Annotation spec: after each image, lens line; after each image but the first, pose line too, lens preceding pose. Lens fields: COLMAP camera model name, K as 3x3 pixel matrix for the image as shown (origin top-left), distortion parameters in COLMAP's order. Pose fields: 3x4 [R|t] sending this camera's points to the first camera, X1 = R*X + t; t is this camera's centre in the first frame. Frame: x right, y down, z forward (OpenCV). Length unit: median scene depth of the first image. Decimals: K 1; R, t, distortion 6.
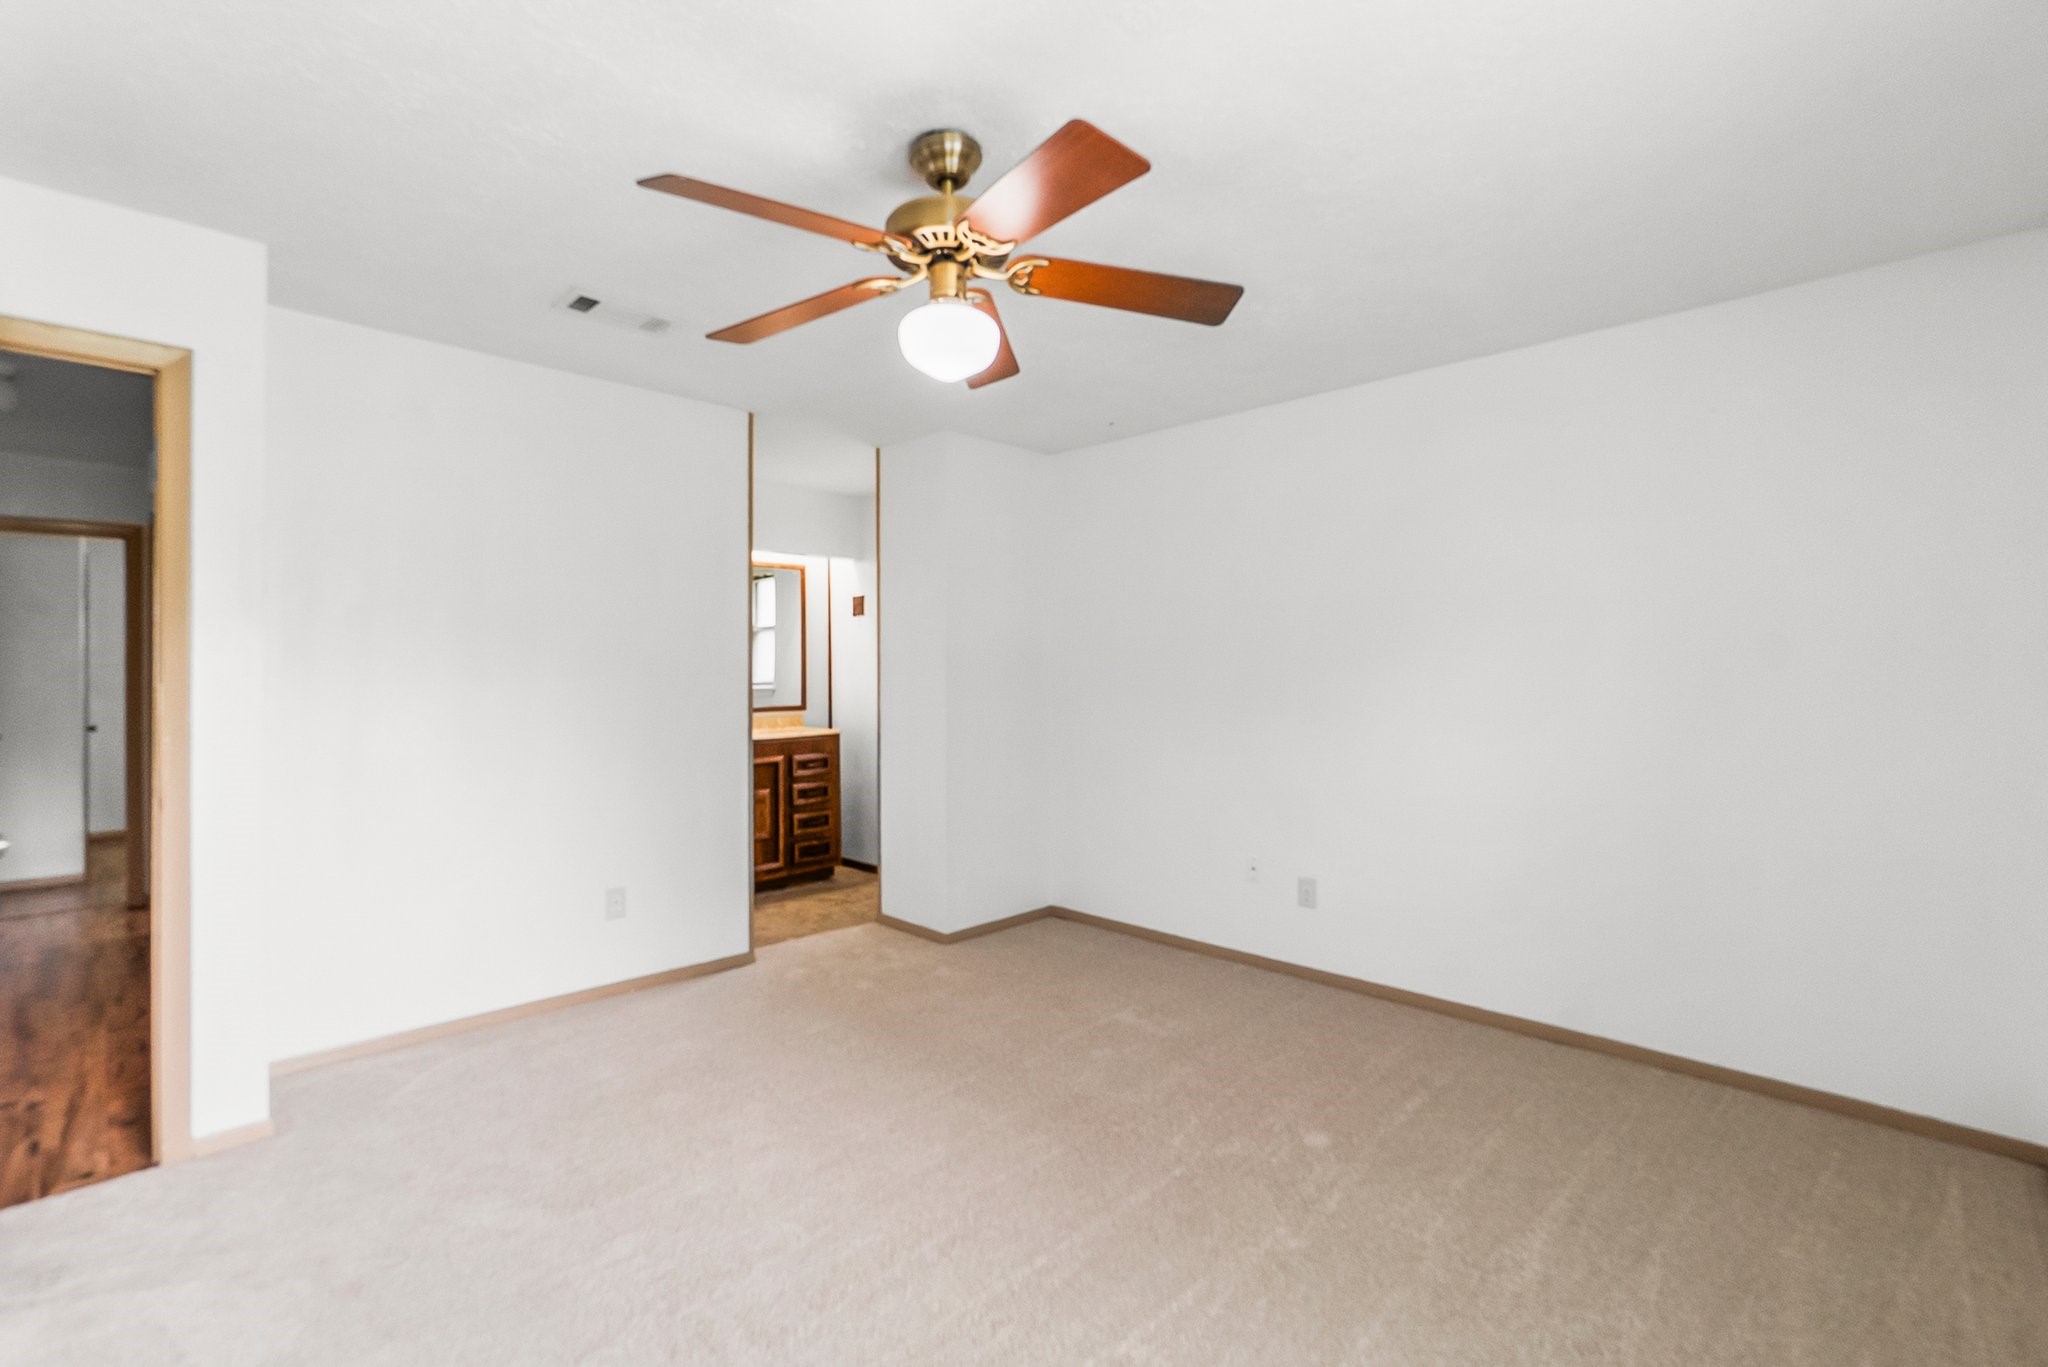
lens RADIAL K [[891.2, 0, 1022.1], [0, 891.2, 669.9], [0, 0, 1]] dist [-0.003109, -0.000414]
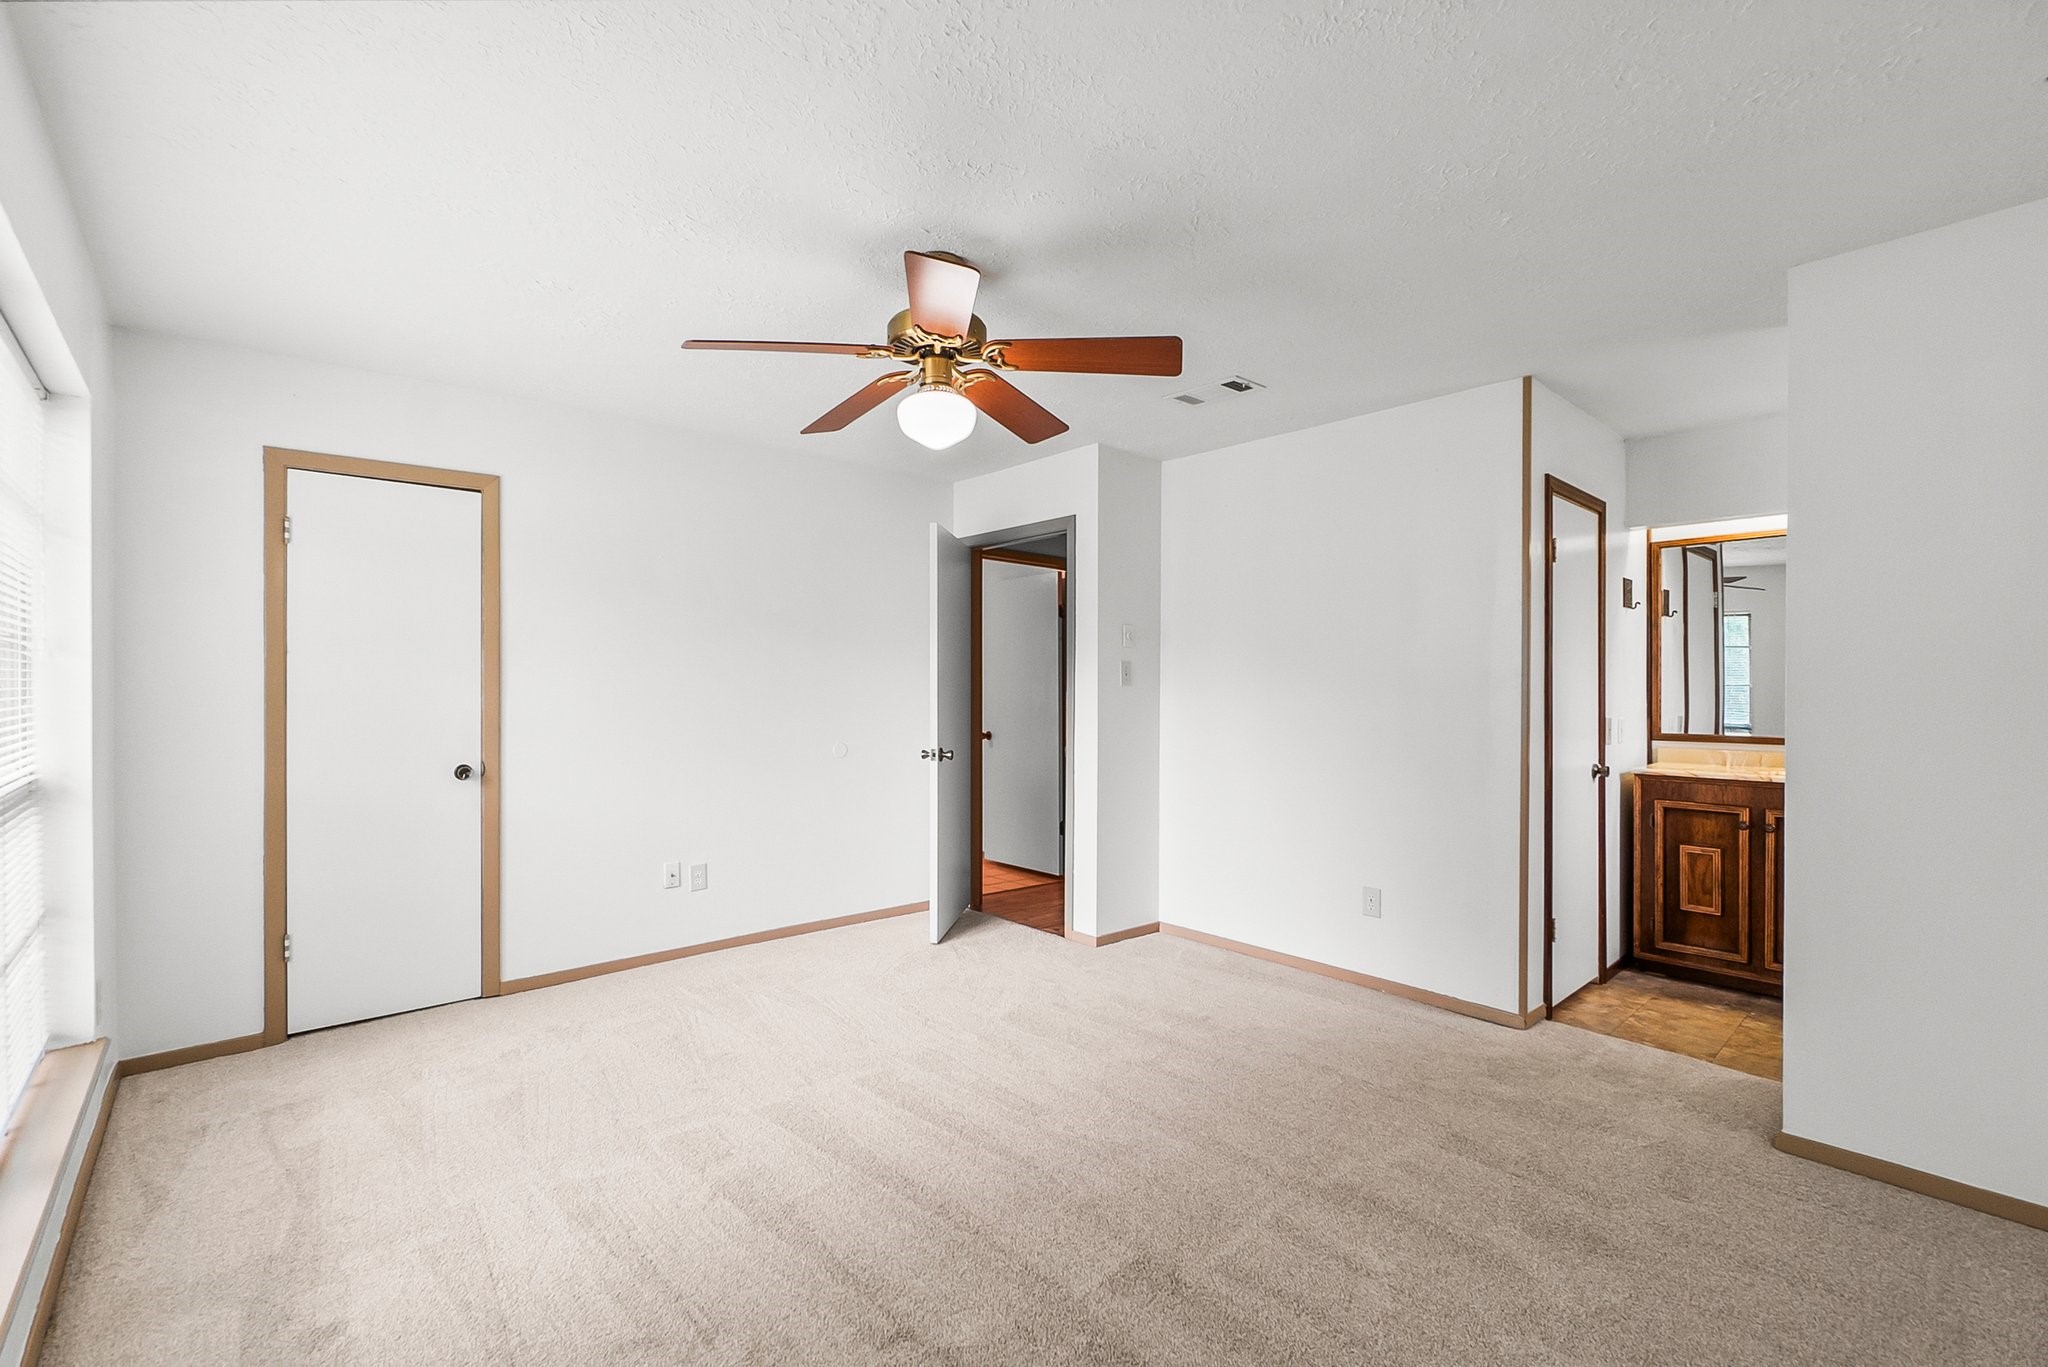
lens RADIAL K [[891.2, 0, 1026.0], [0, 891.2, 693.0], [0, 0, 1]] dist [-0.003109, -0.000414]
pose [[-0.036044, 0.007584, -0.999321, 0.513036], [-0.007221, 0.999943, 0.007849, 0.006219], [0.999324, 0.007499, -0.035987, 0.518088]]
